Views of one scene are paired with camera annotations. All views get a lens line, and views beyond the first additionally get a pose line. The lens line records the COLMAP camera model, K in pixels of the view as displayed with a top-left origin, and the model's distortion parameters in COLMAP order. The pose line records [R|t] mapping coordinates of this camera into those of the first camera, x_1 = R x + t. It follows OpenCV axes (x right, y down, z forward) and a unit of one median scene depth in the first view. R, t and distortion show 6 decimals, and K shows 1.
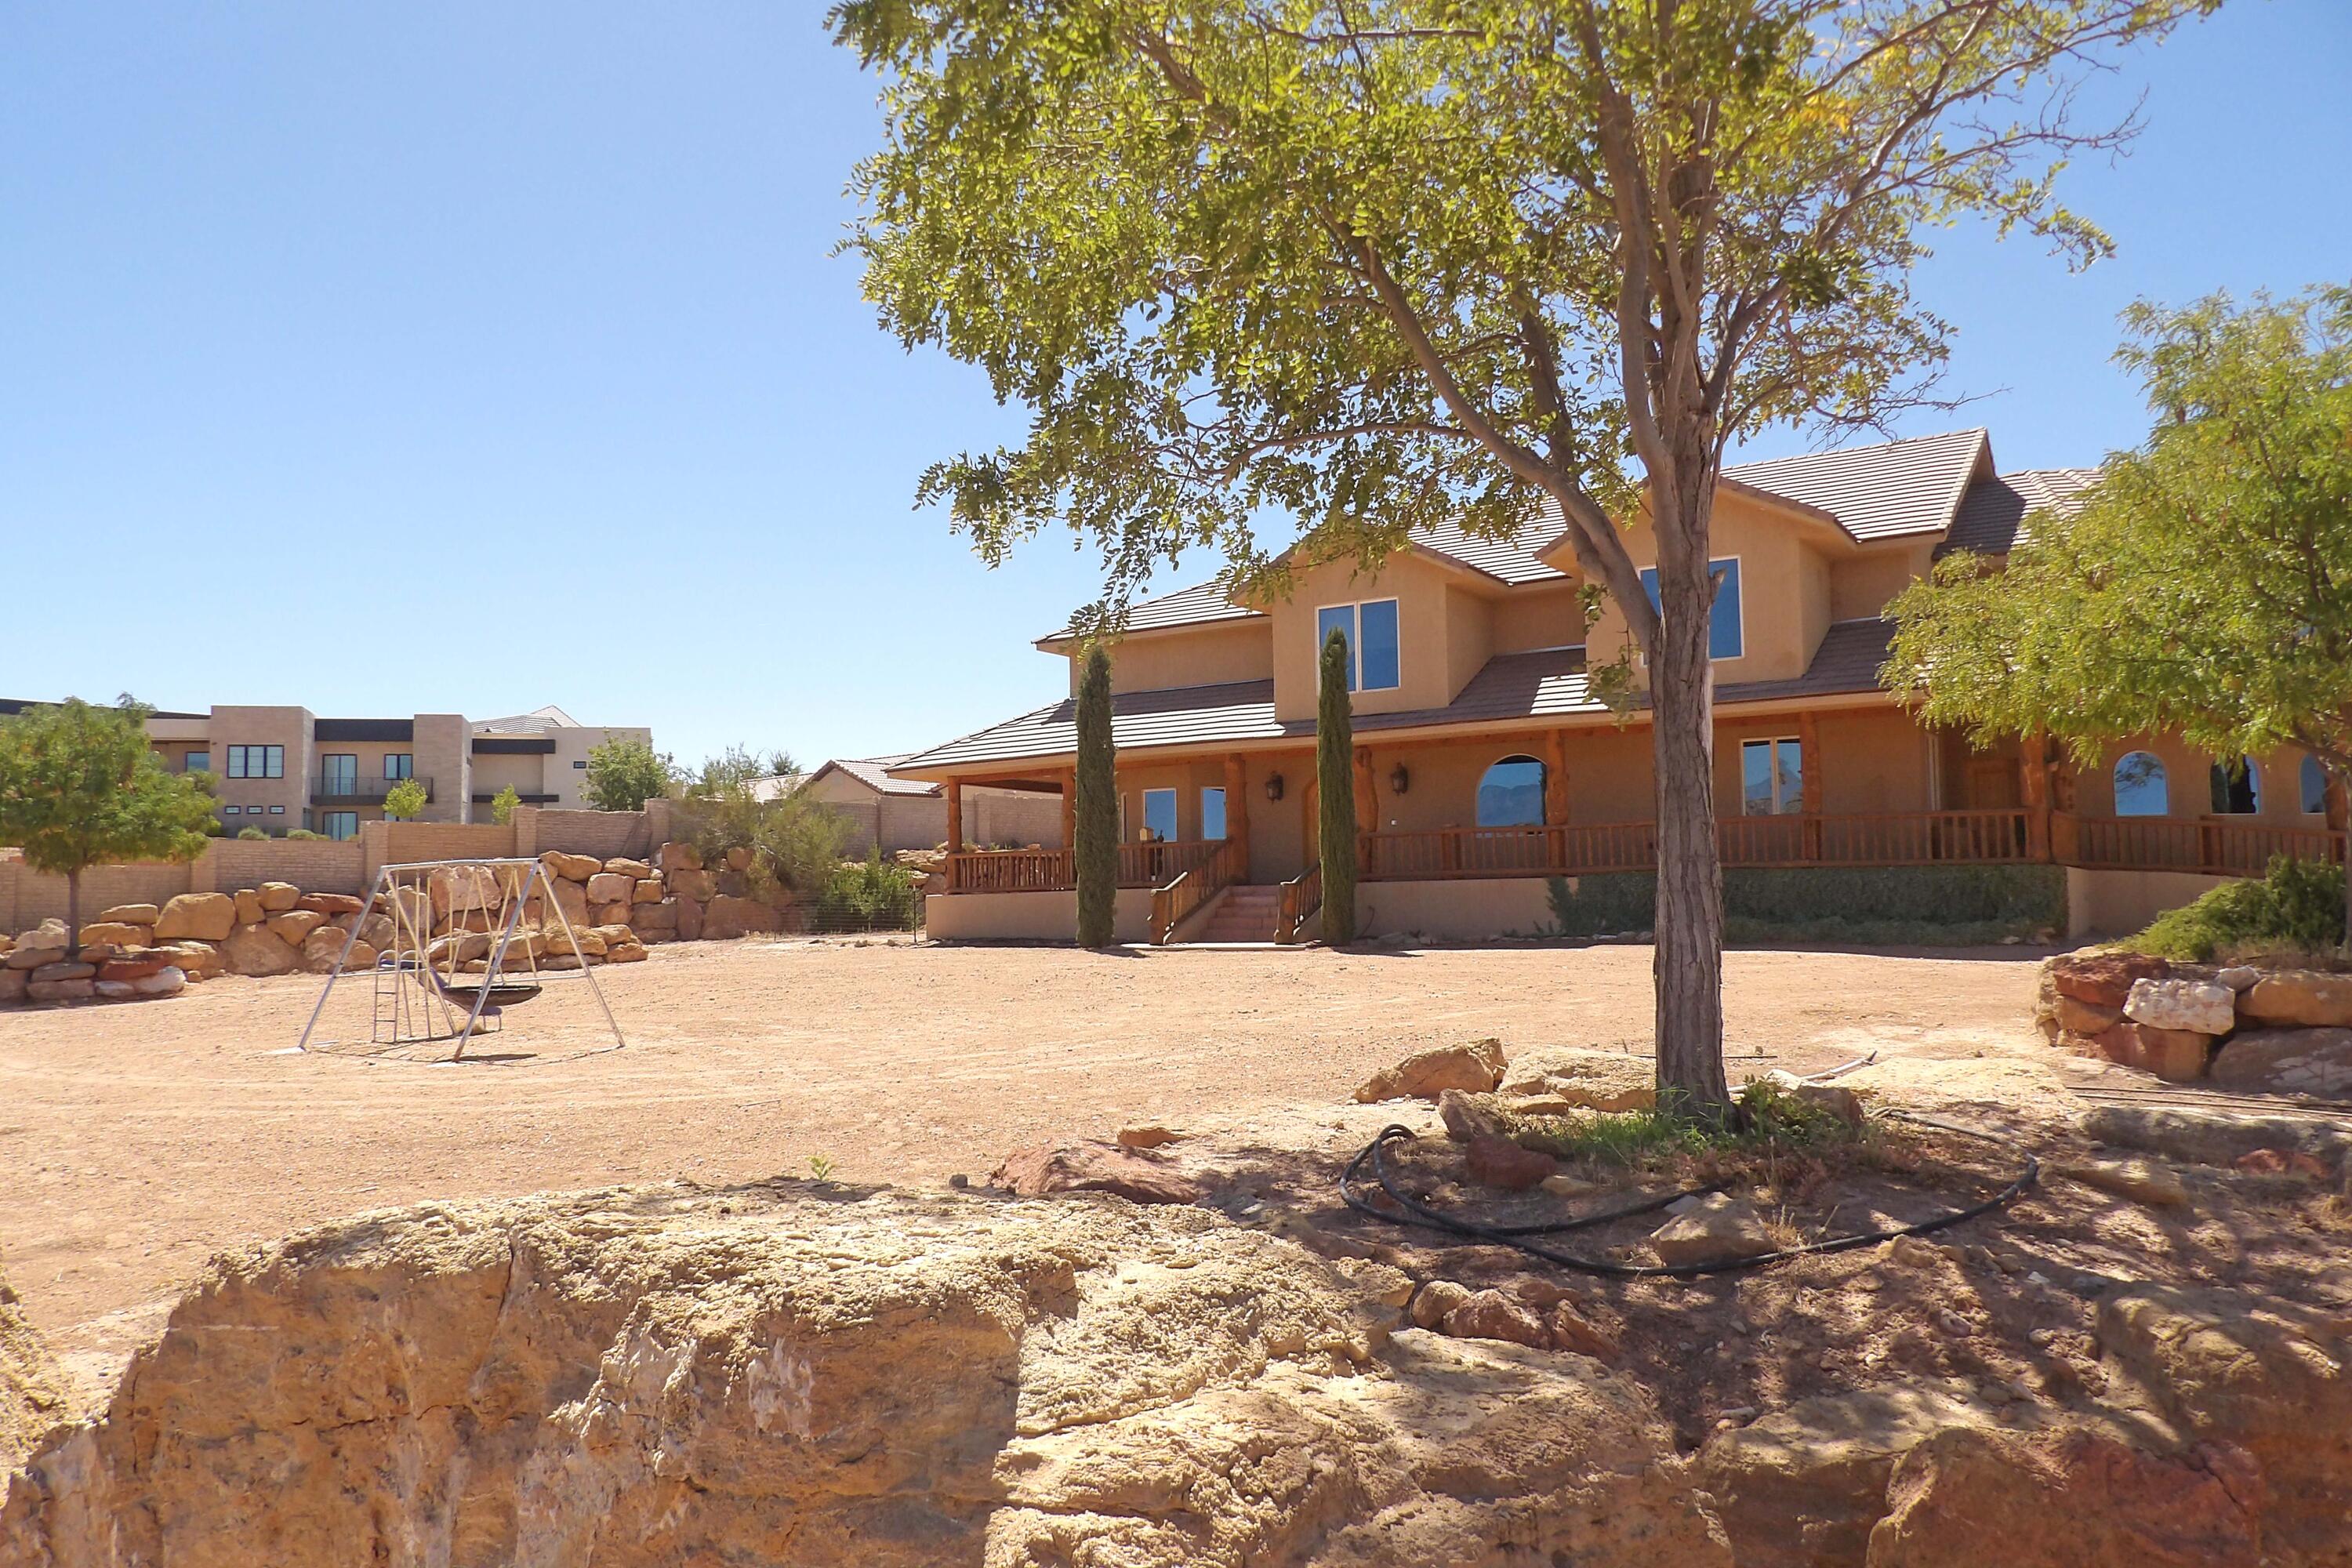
lens RADIAL K [[1697.3, 0, 1156.7], [0, 1697.3, 792.1], [0, 0, 1]] dist [-0.039078, 0.052661]
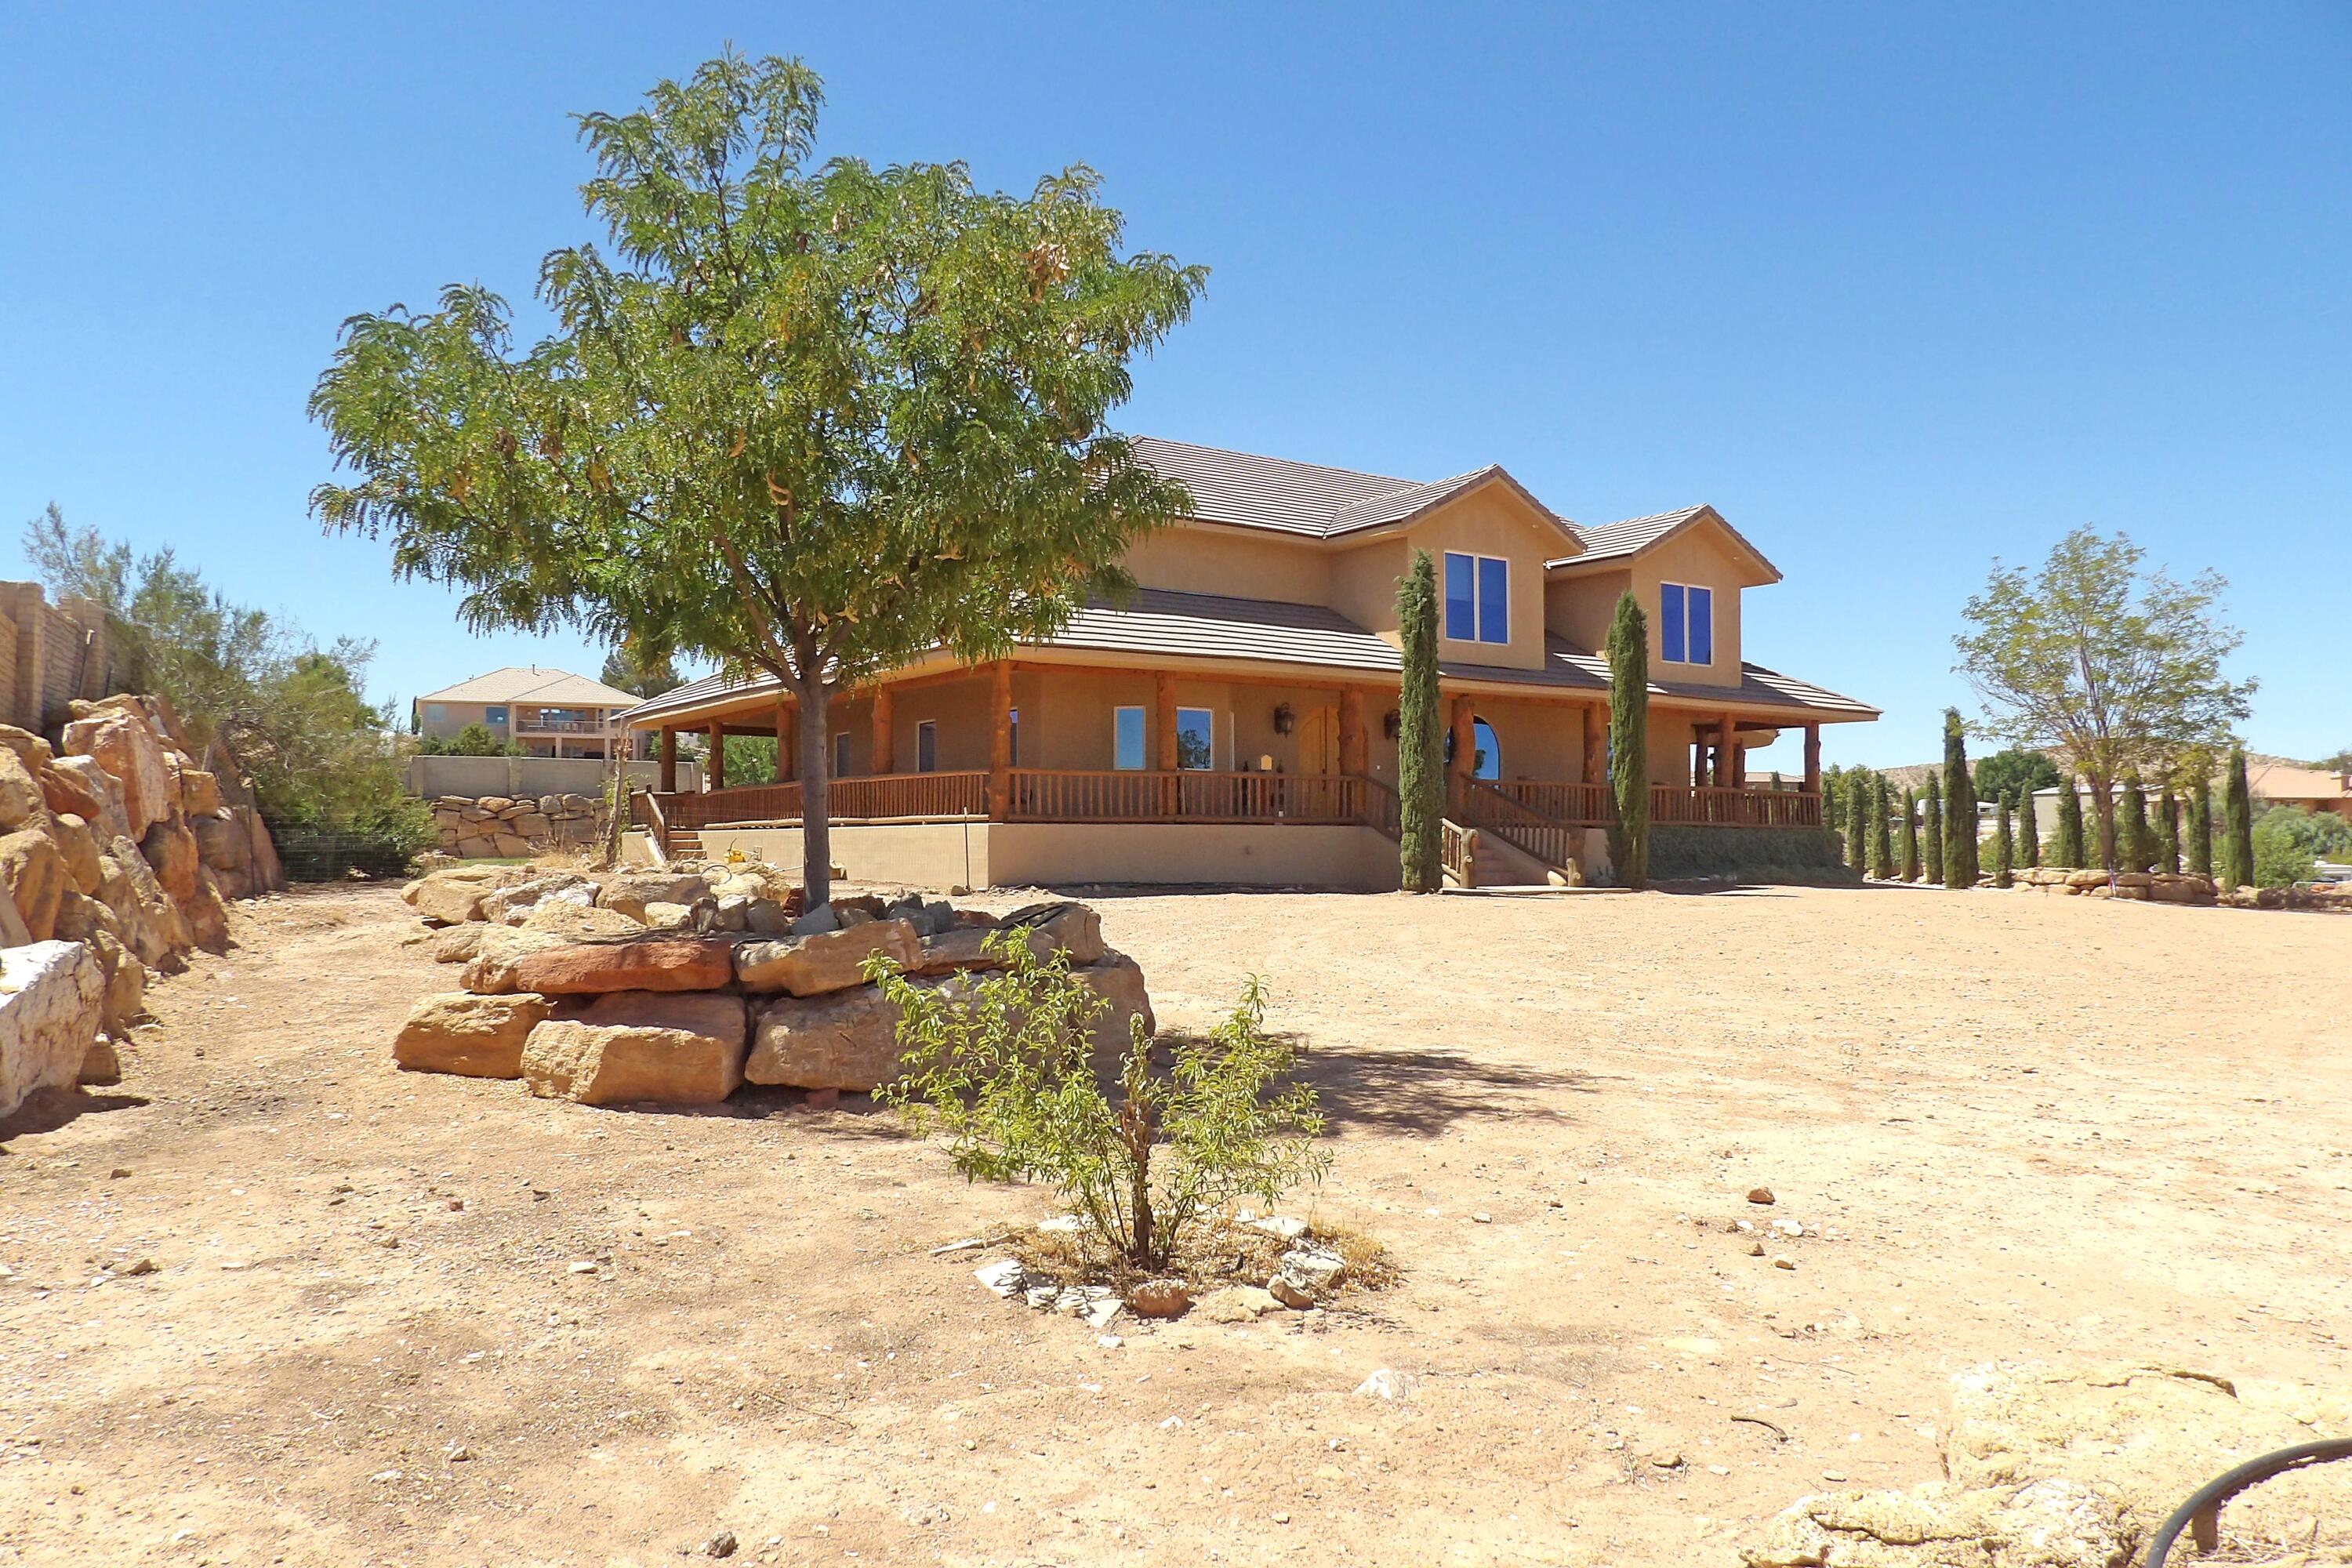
lens RADIAL K [[1697.3, 0, 1153.1], [0, 1697.3, 781.2], [0, 0, 1]] dist [-0.039078, 0.052661]
pose [[0.407292, 0.051754, 0.911830, -6.205464], [-0.074129, 0.996972, -0.023475, 0.439844], [-0.910285, -0.058032, 0.409895, 5.167554]]
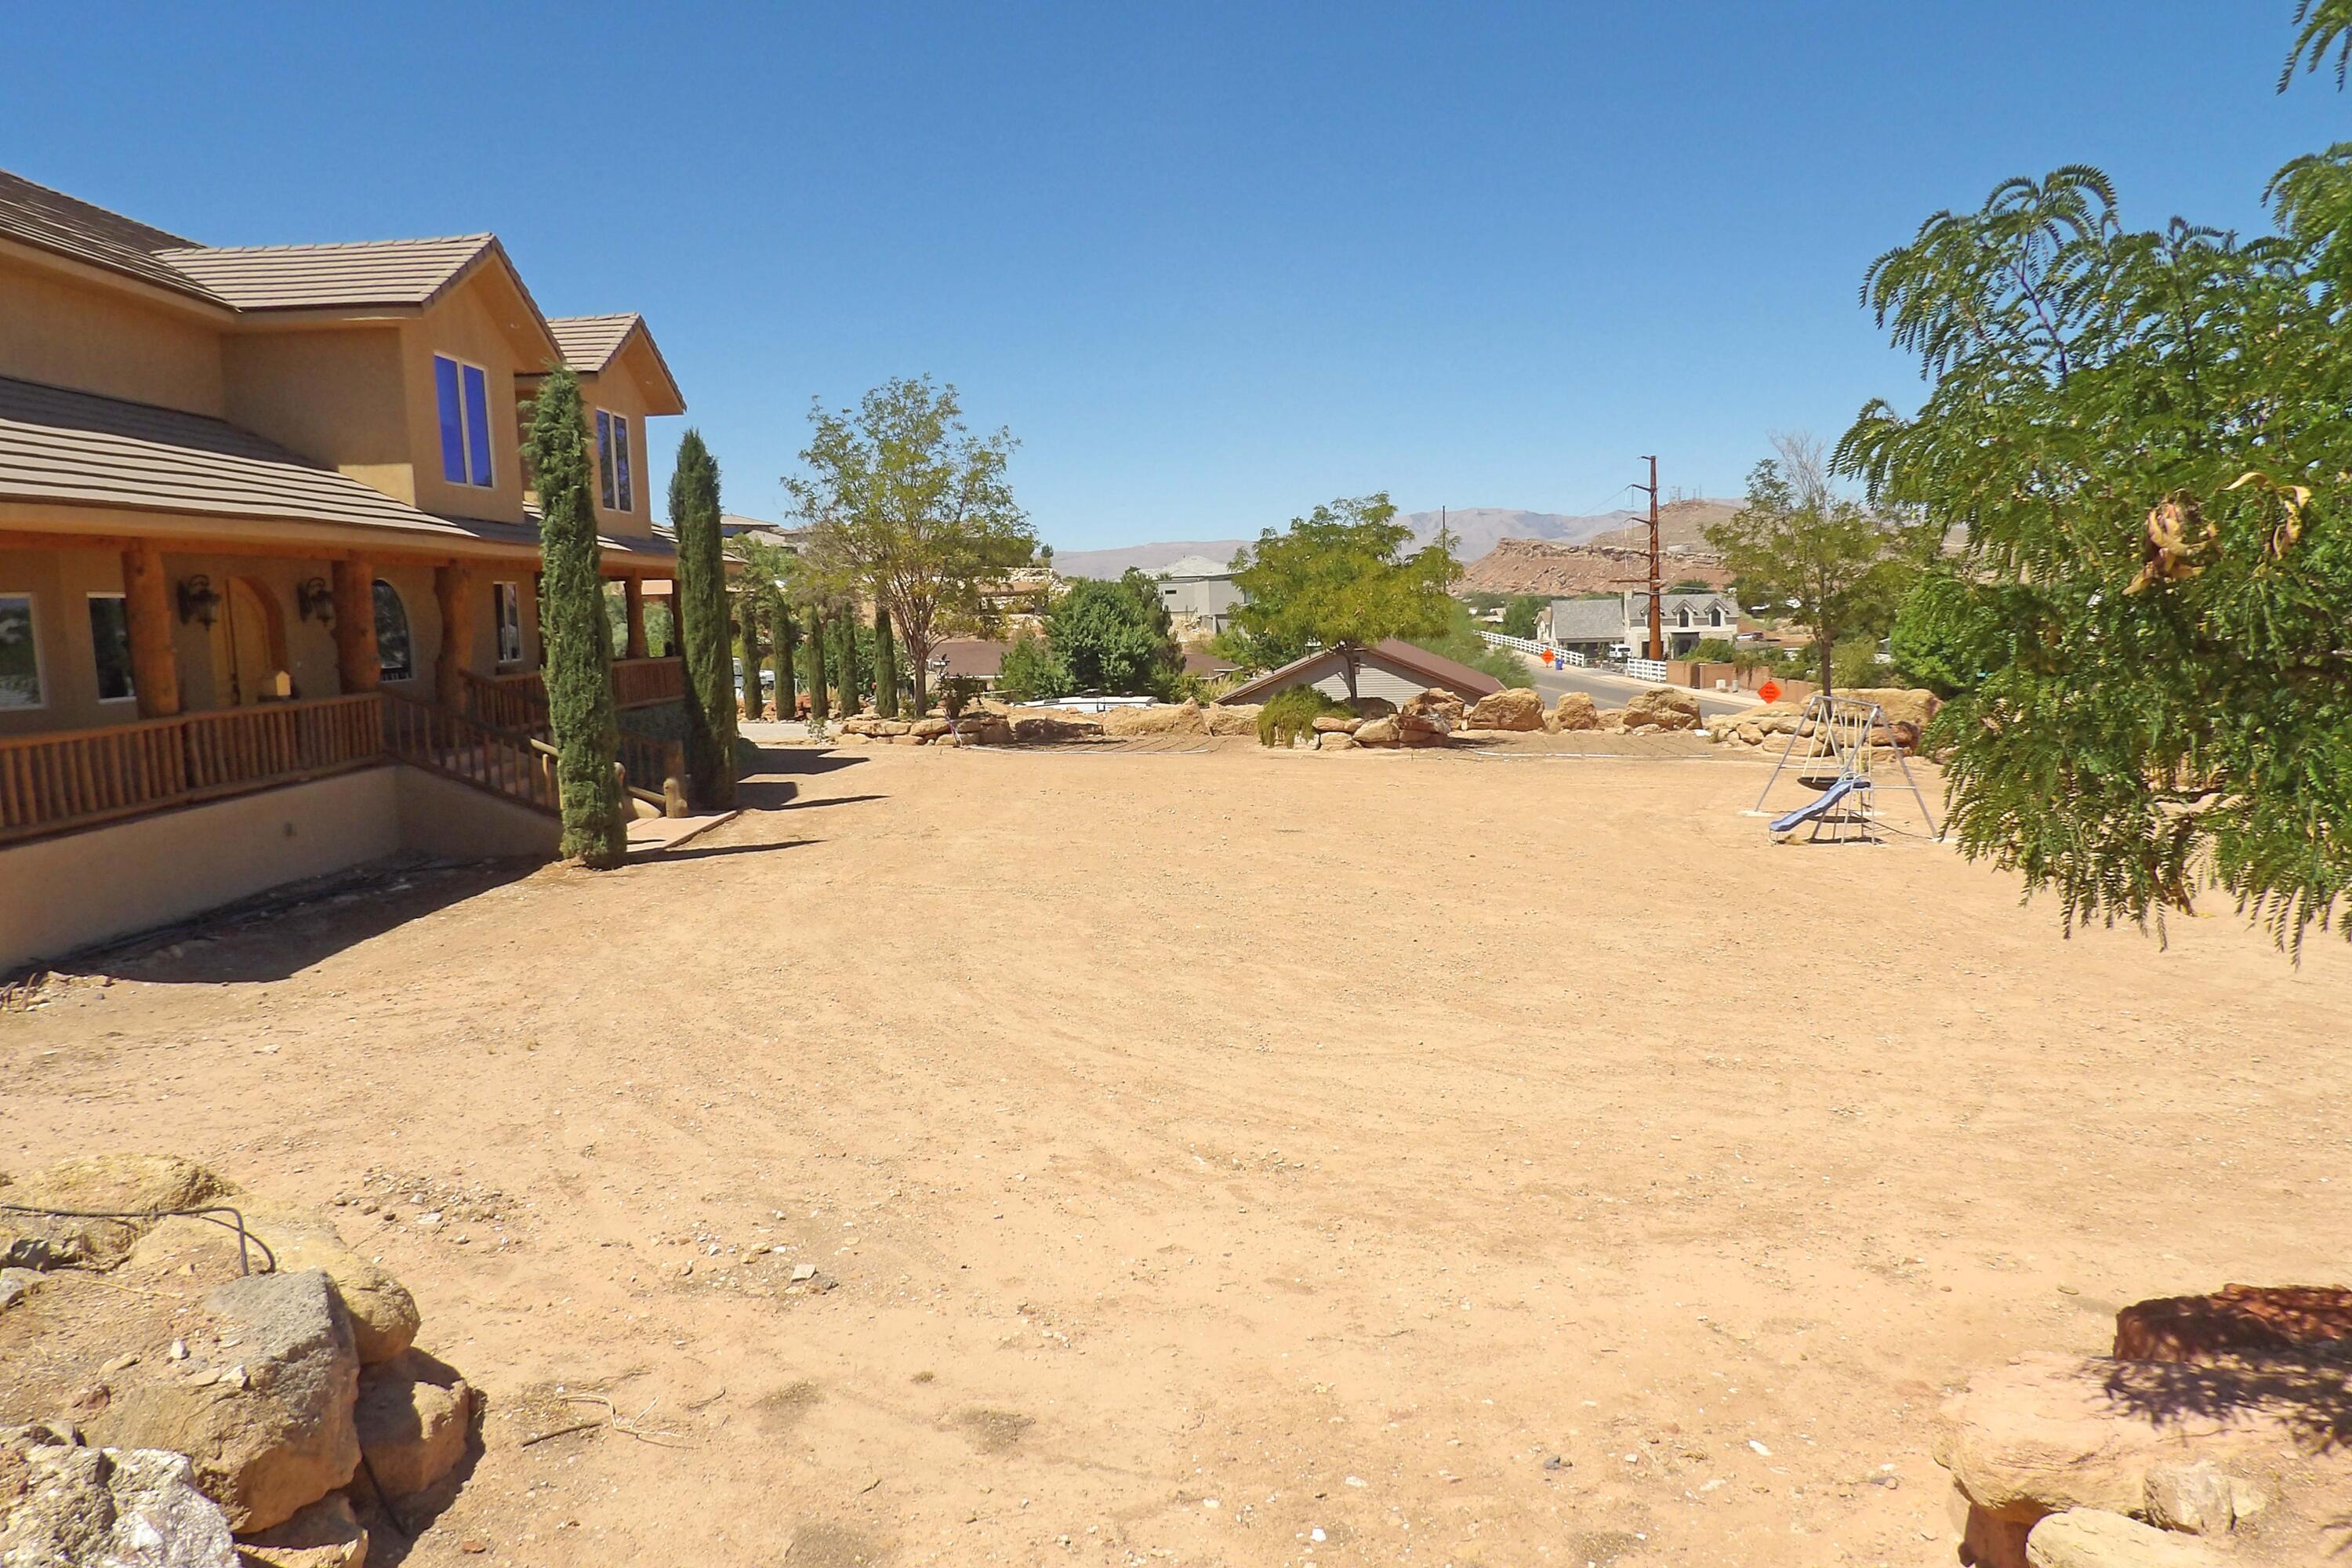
lens RADIAL K [[1697.3, 0, 1156.1], [0, 1697.3, 773.8], [0, 0, 1]] dist [-0.039078, 0.052661]
pose [[-0.519483, -0.051858, 0.852906, -4.617888], [-0.015921, 0.998571, 0.051017, 0.161562], [-0.854333, 0.012923, -0.519566, 7.757270]]
